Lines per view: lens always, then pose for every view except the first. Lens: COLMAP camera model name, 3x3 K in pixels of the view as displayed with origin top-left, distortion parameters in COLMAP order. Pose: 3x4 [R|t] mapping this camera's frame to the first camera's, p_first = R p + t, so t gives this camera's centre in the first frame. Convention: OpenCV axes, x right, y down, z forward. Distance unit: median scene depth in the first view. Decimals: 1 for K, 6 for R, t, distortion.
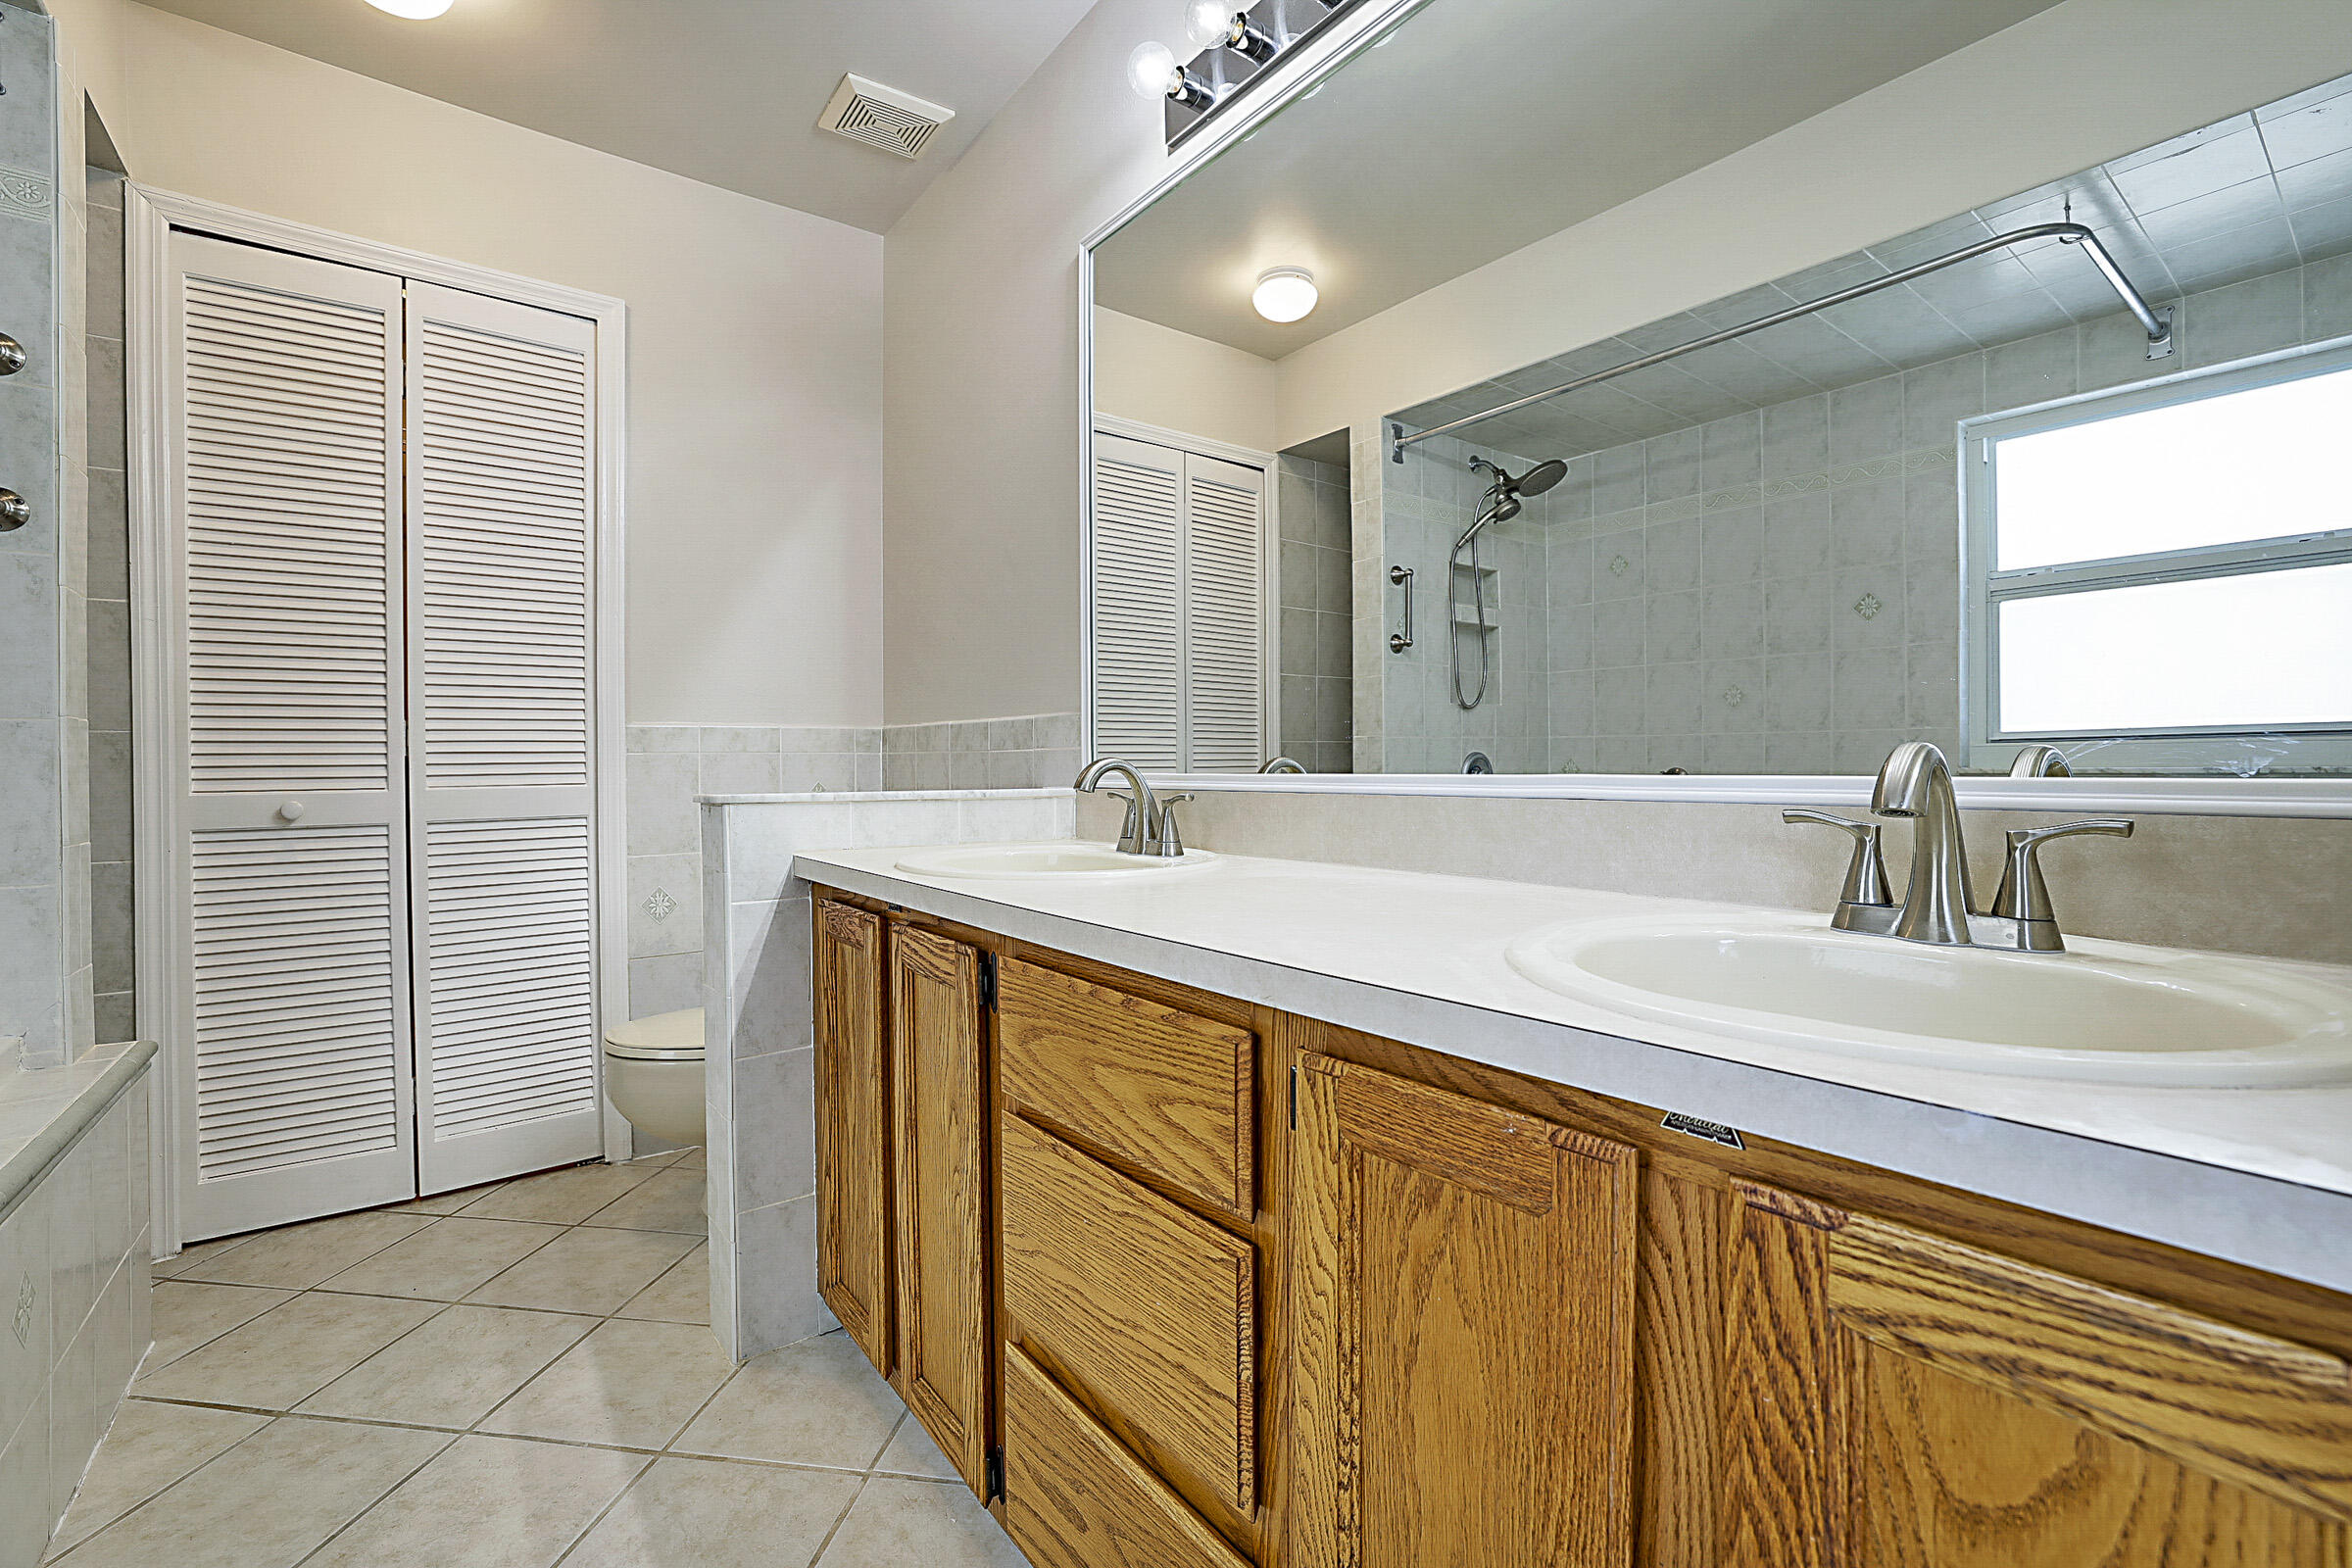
lens RADIAL K [[1011.0, 0, 1178.6], [0, 1011.0, 769.3], [0, 0, 1]] dist [-0.041003, 0.013407]
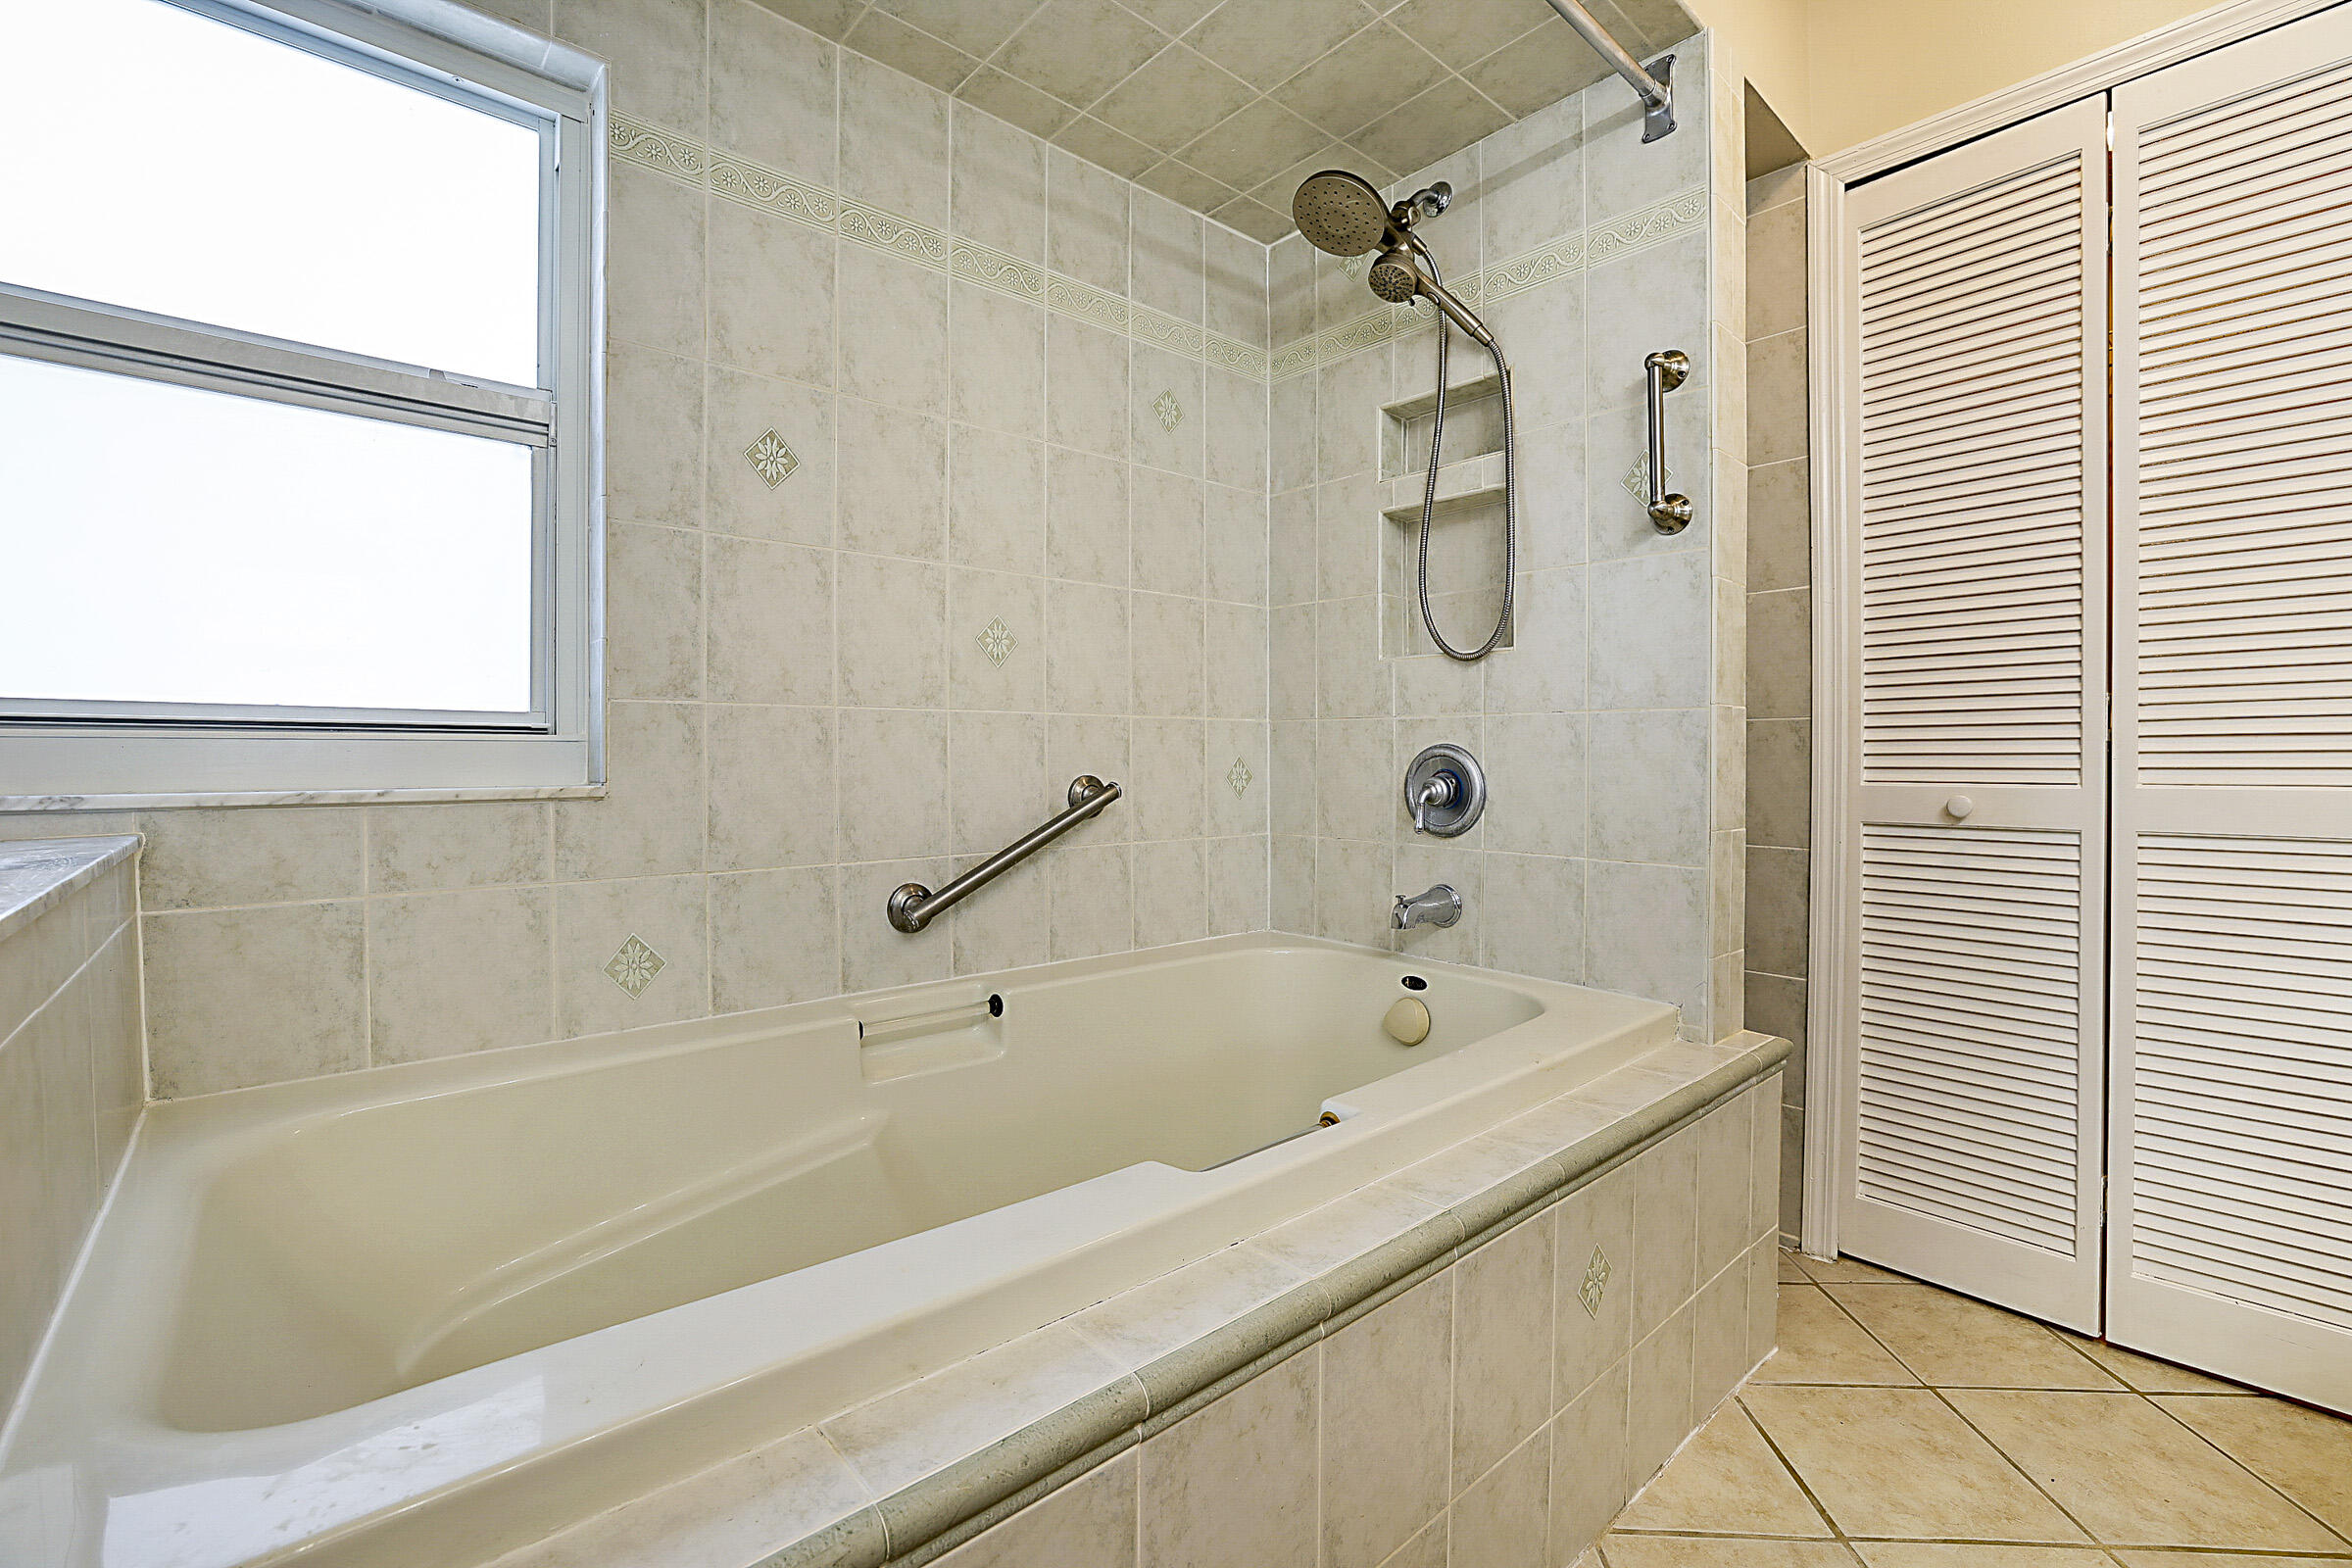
lens RADIAL K [[1011.0, 0, 1178.6], [0, 1011.0, 769.3], [0, 0, 1]] dist [-0.041003, 0.013407]
pose [[0.065794, 0.017637, -0.997677, -0.104790], [-0.006419, 0.999831, 0.017252, -0.000547], [0.997813, 0.005269, 0.065896, 0.293920]]
